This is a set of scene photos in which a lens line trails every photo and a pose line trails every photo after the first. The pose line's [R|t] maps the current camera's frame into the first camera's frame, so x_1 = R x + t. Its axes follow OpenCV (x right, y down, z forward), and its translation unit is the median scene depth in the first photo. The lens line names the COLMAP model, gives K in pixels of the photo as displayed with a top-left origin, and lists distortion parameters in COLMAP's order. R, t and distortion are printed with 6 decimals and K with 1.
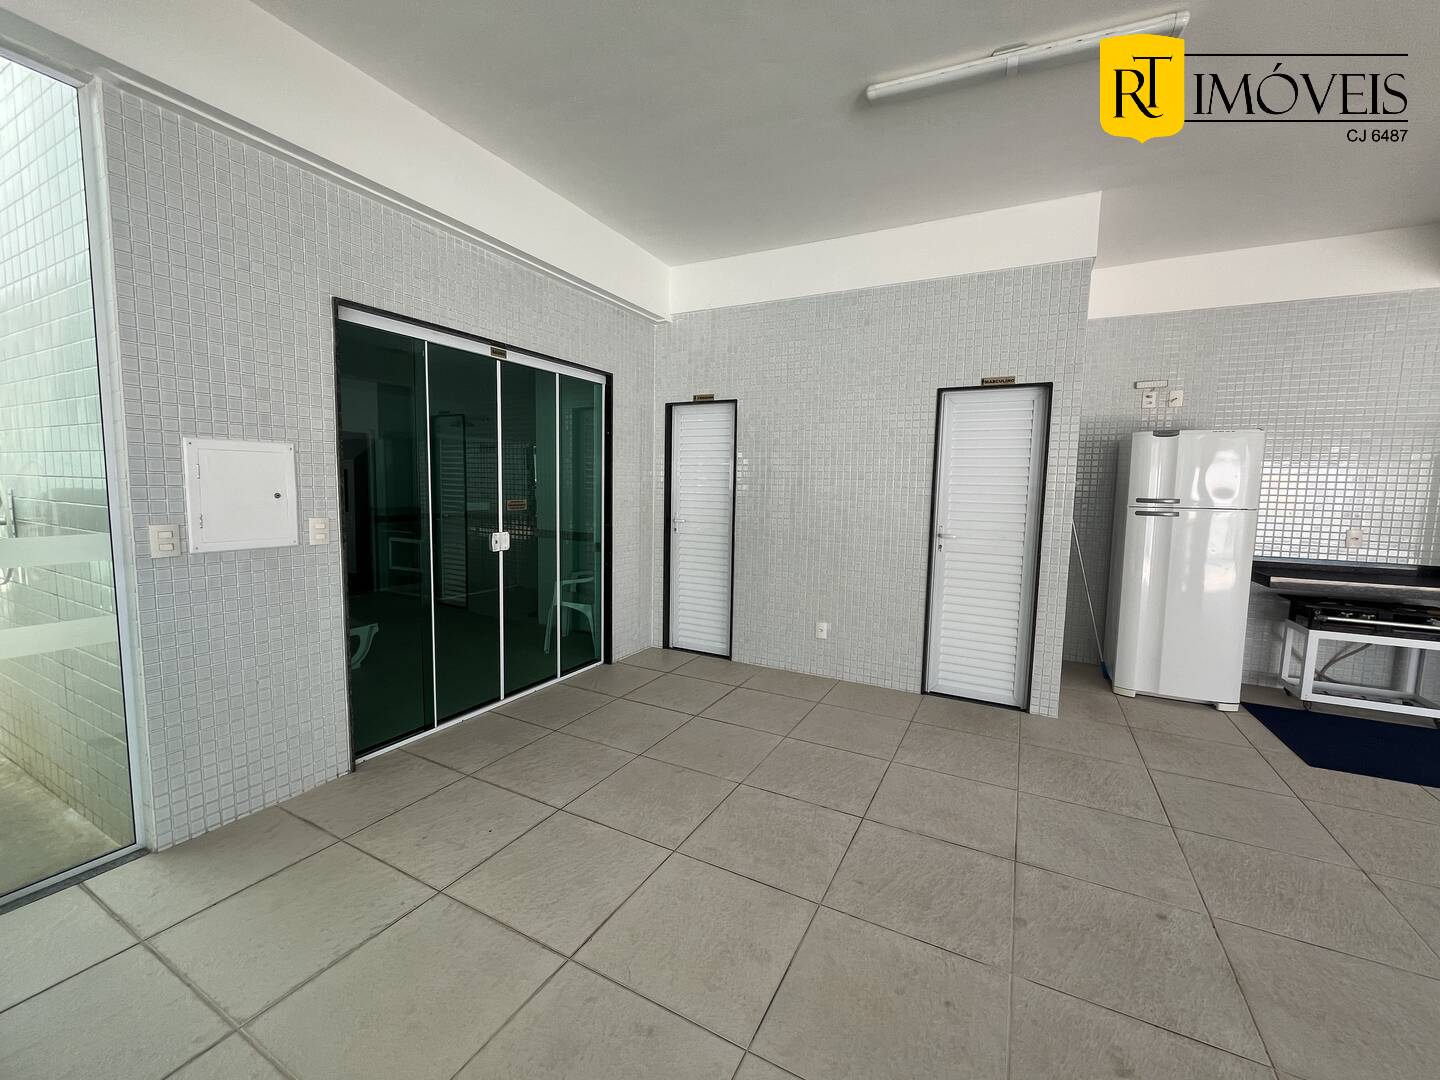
lens RADIAL K [[579.6, 0, 720.4], [0, 579.6, 538.3], [0, 0, 1]] dist [-0.001930, -0.001026]
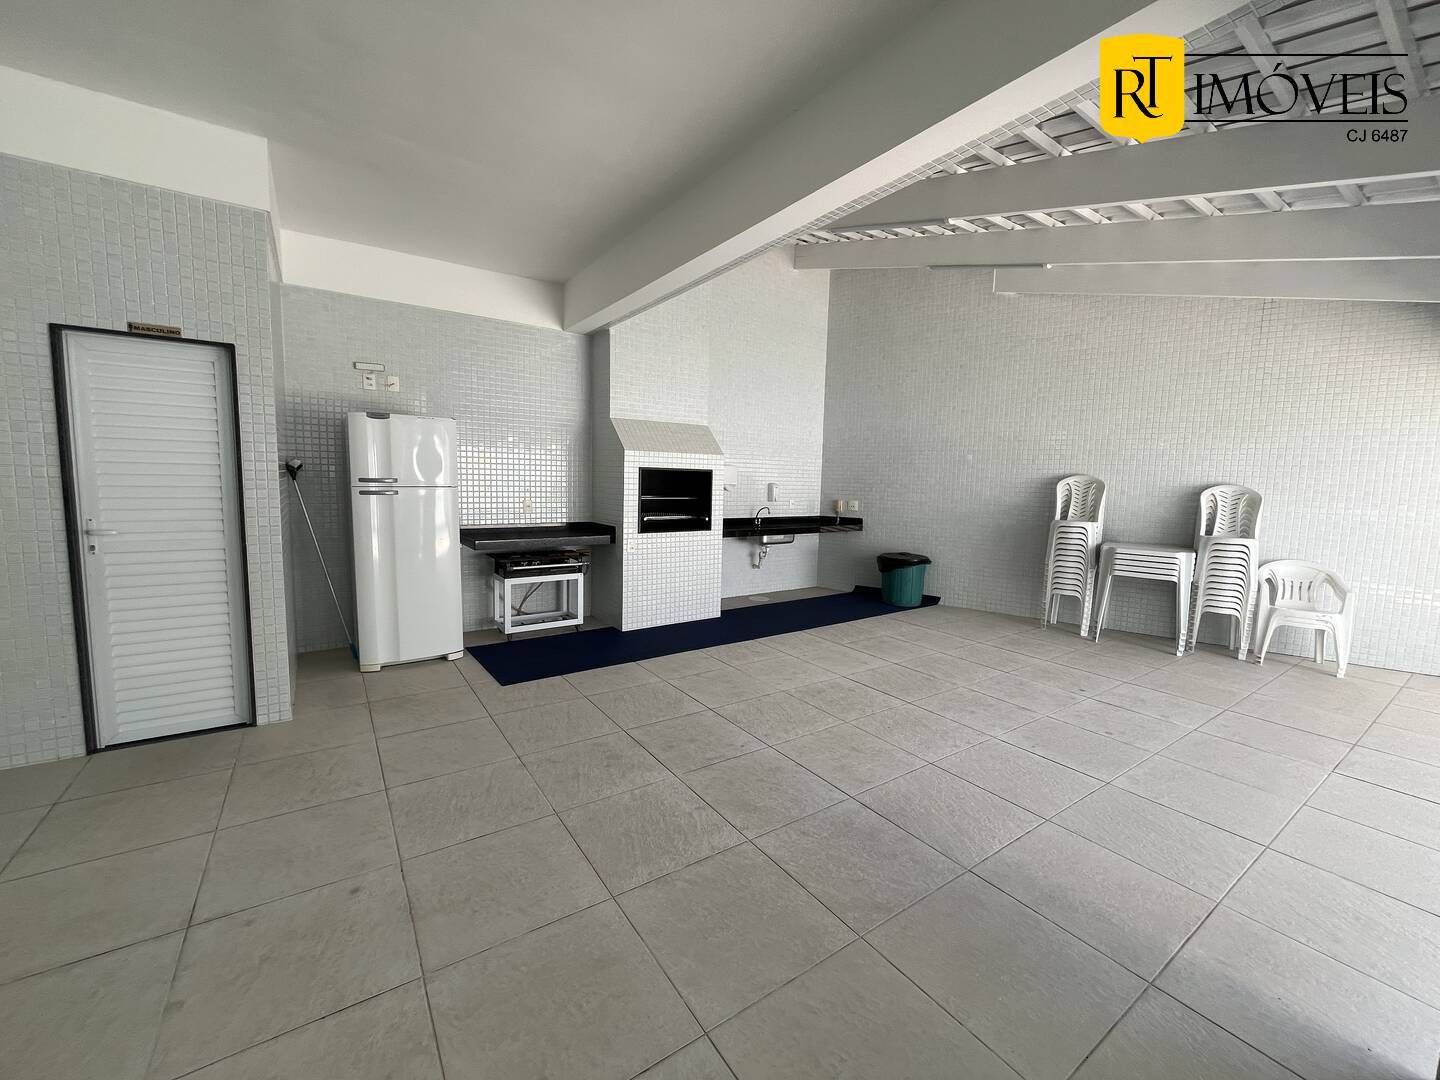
lens RADIAL K [[579.6, 0, 717.9], [0, 579.6, 538.8], [0, 0, 1]] dist [-0.001930, -0.001026]
pose [[0.470830, -0.101484, 0.876368, 0.119655], [0.068875, 0.994558, 0.078167, 0.000800], [-0.879531, 0.023556, 0.475258, -0.032613]]
